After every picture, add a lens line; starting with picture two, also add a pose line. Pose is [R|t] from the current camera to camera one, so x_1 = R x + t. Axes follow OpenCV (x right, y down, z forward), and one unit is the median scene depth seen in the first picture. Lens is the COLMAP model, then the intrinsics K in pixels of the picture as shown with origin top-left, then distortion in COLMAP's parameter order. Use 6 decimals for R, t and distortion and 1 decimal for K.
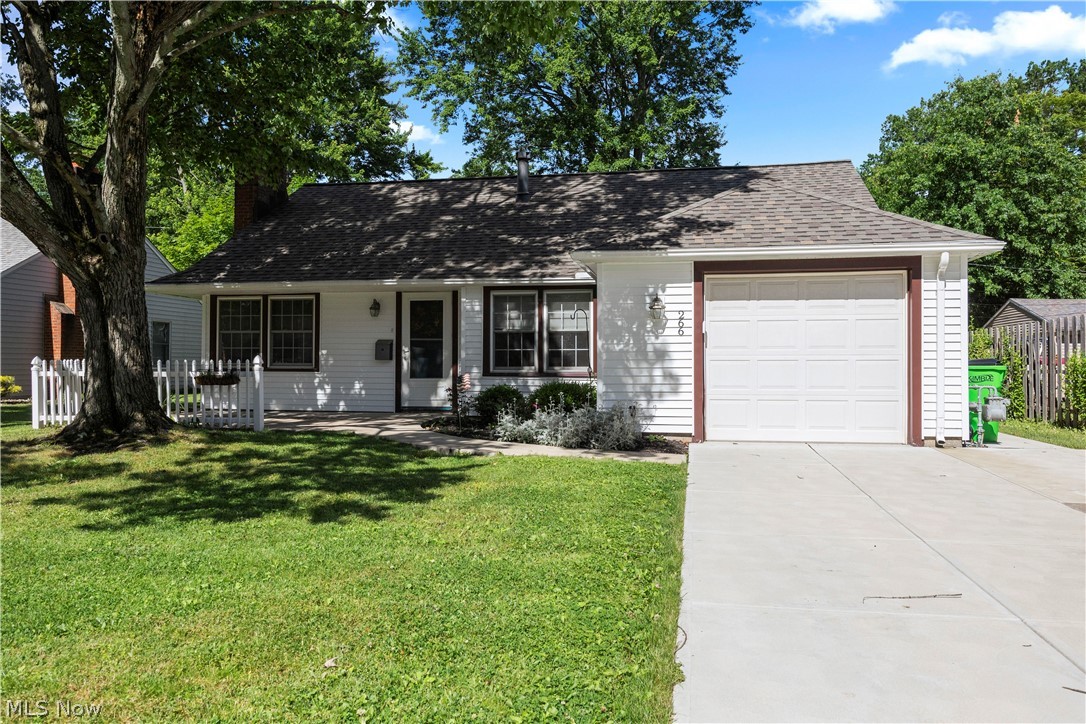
lens RADIAL K [[779.6, 0, 542.8], [0, 779.6, 363.0], [0, 0, 1]] dist [0.000834, 0.002959]
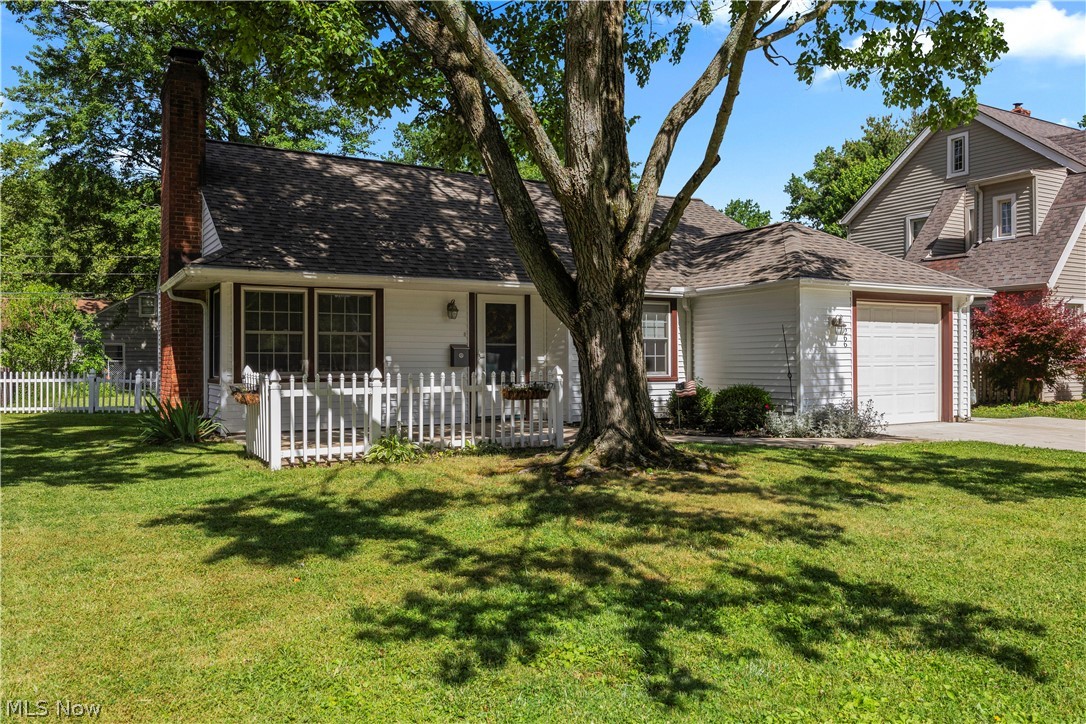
lens RADIAL K [[828.9, 0, 545.4], [0, 828.9, 362.8], [0, 0, 1]] dist [0.006145, 0.001948]
pose [[0.752505, -0.008180, 0.658536, -1.088373], [0.003984, 0.999961, 0.007869, -0.022295], [-0.658575, -0.003297, 0.752508, 0.287244]]
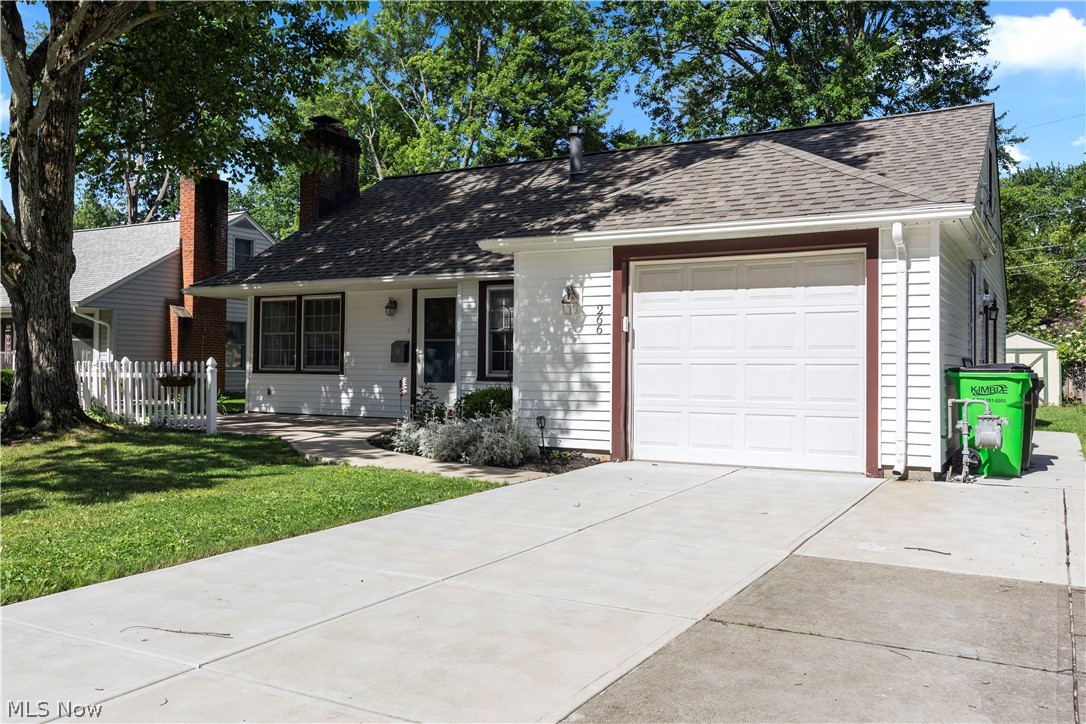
lens RADIAL K [[890.8, 0, 542.4], [0, 890.8, 357.3], [0, 0, 1]] dist [0.000918, -0.000251]
pose [[0.948006, 0.002196, -0.318245, 0.420496], [-0.005913, 0.999925, -0.010714, 0.000433], [0.318198, 0.012039, 0.947948, 0.063758]]
